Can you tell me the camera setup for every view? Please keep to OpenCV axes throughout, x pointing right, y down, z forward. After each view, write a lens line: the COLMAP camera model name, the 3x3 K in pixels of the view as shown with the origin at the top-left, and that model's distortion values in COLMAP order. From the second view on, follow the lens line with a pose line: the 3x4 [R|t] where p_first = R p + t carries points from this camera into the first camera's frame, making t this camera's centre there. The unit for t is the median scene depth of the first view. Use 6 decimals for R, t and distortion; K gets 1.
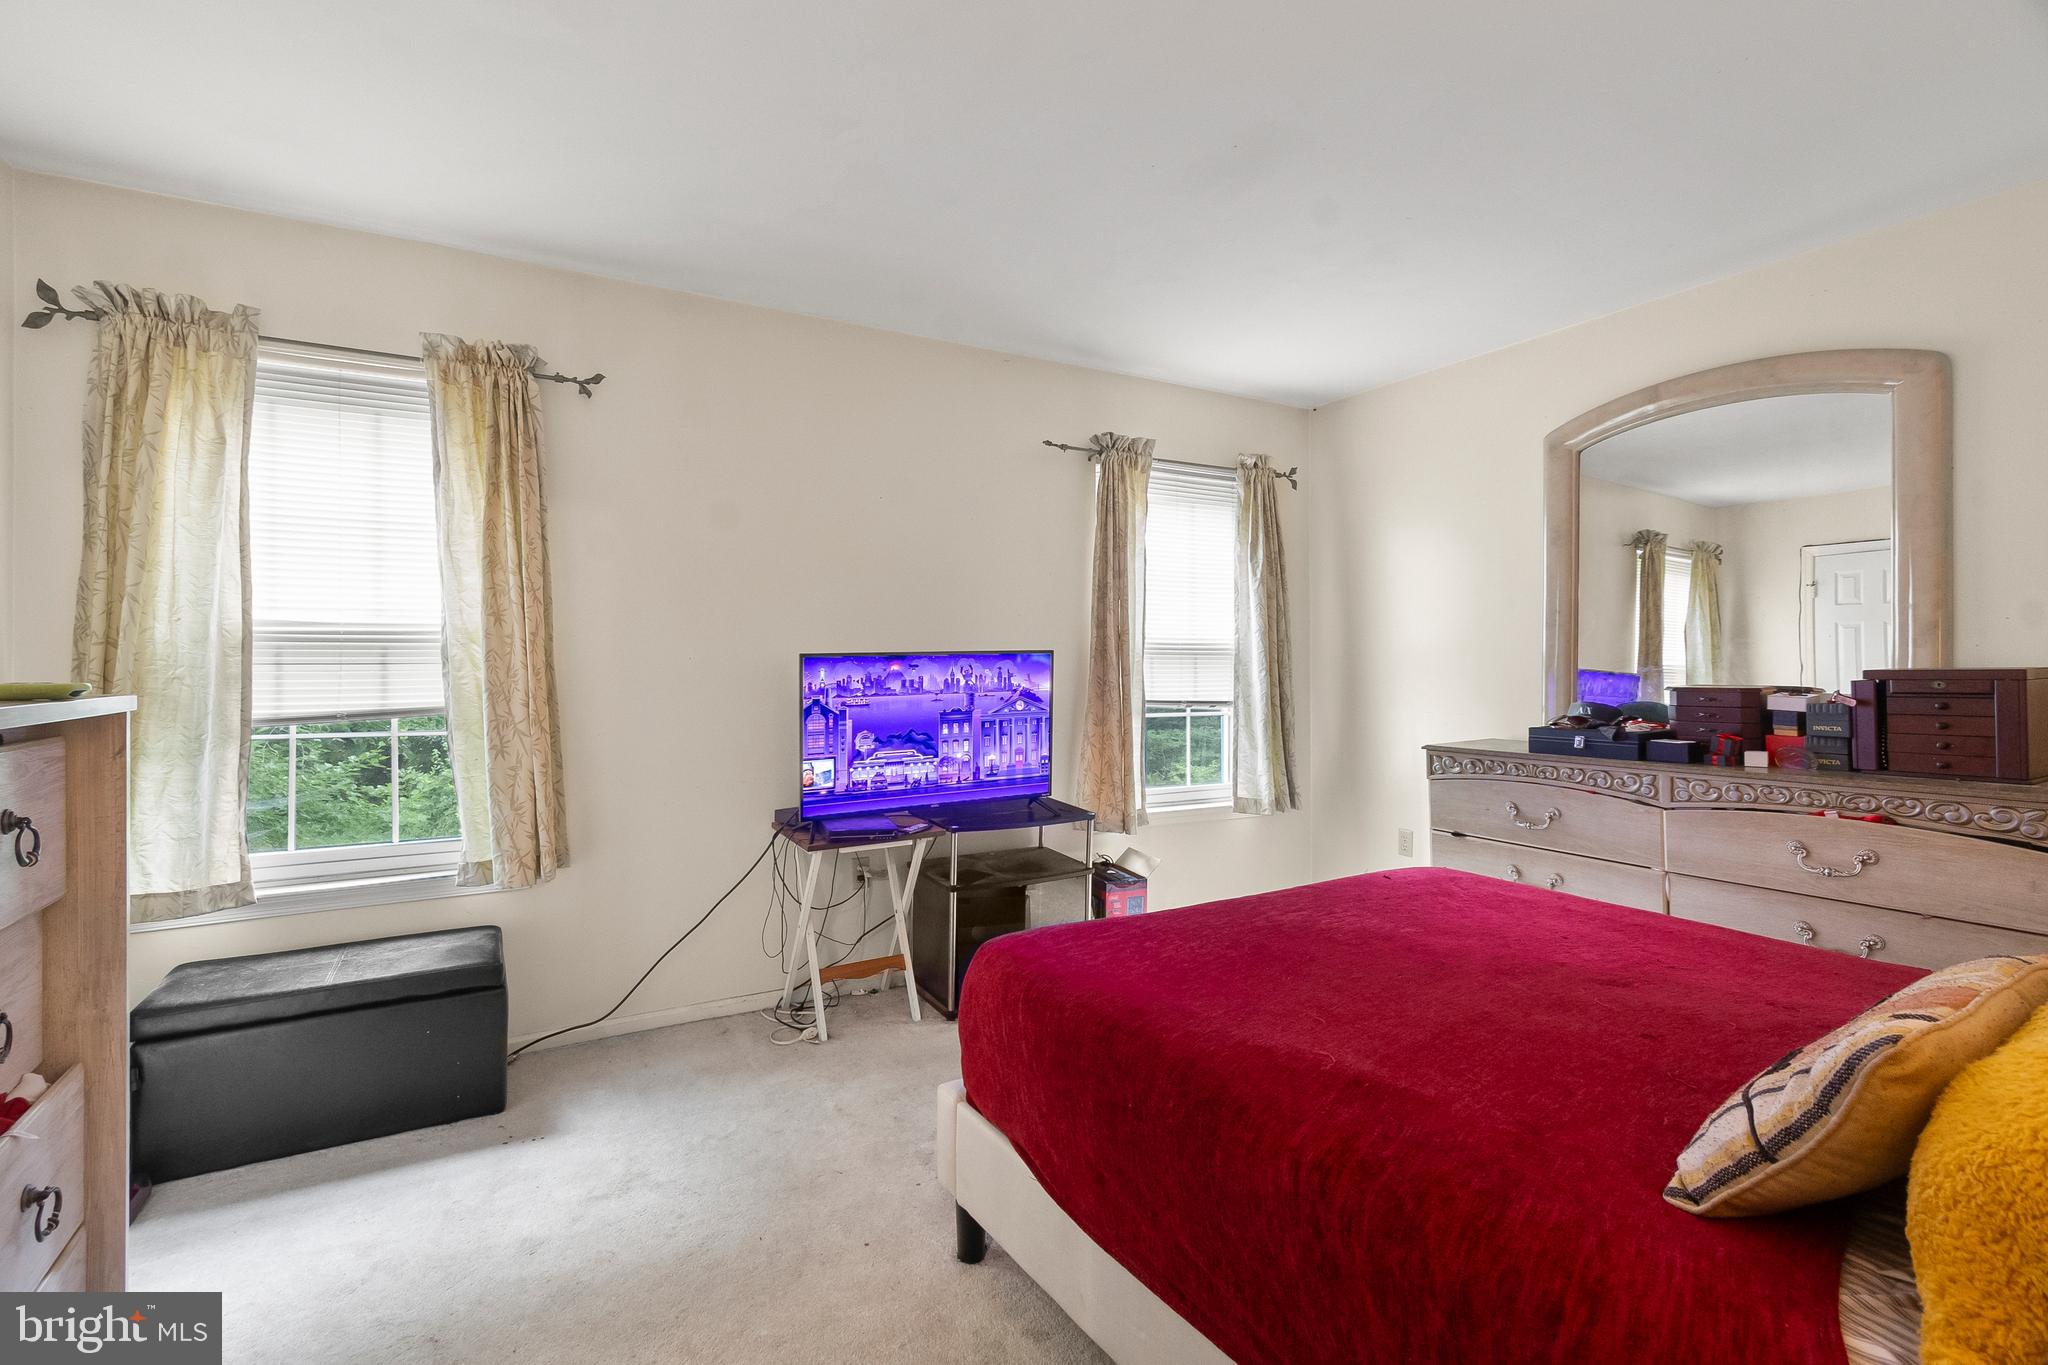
lens RADIAL K [[928.0, 0, 983.7], [0, 928.0, 678.3], [0, 0, 1]] dist [0.007921, -0.002435]
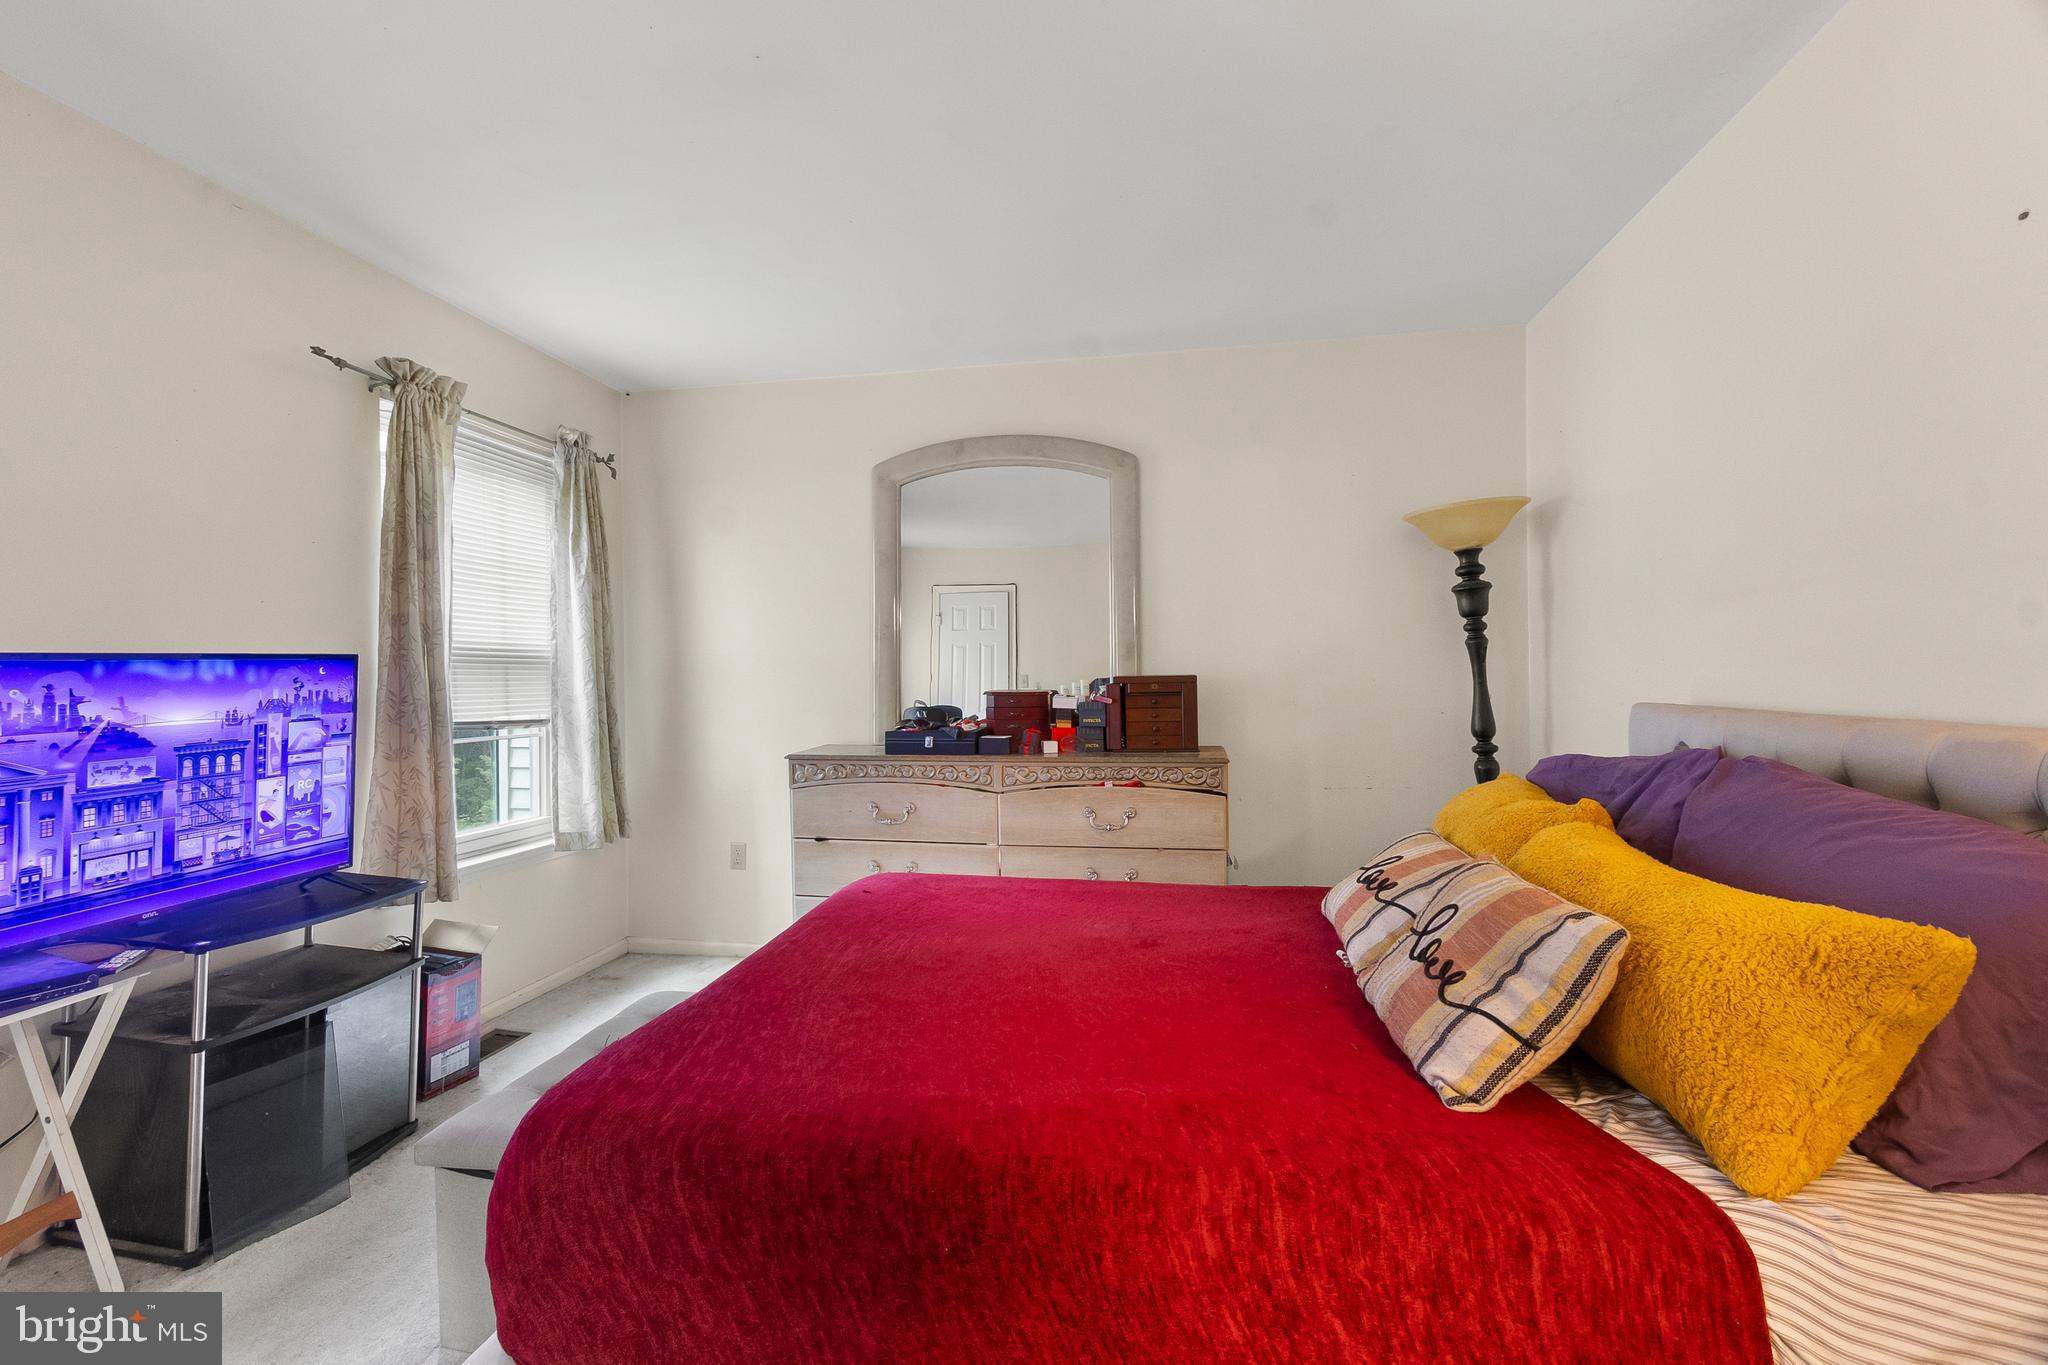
lens RADIAL K [[928.0, 0, 1006.1], [0, 928.0, 691.4], [0, 0, 1]] dist [0.007921, -0.002435]
pose [[0.631172, -0.016347, 0.775471, -0.141546], [0.017365, 0.999825, 0.006942, 0.000397], [-0.775449, 0.009085, 0.631345, 0.173836]]
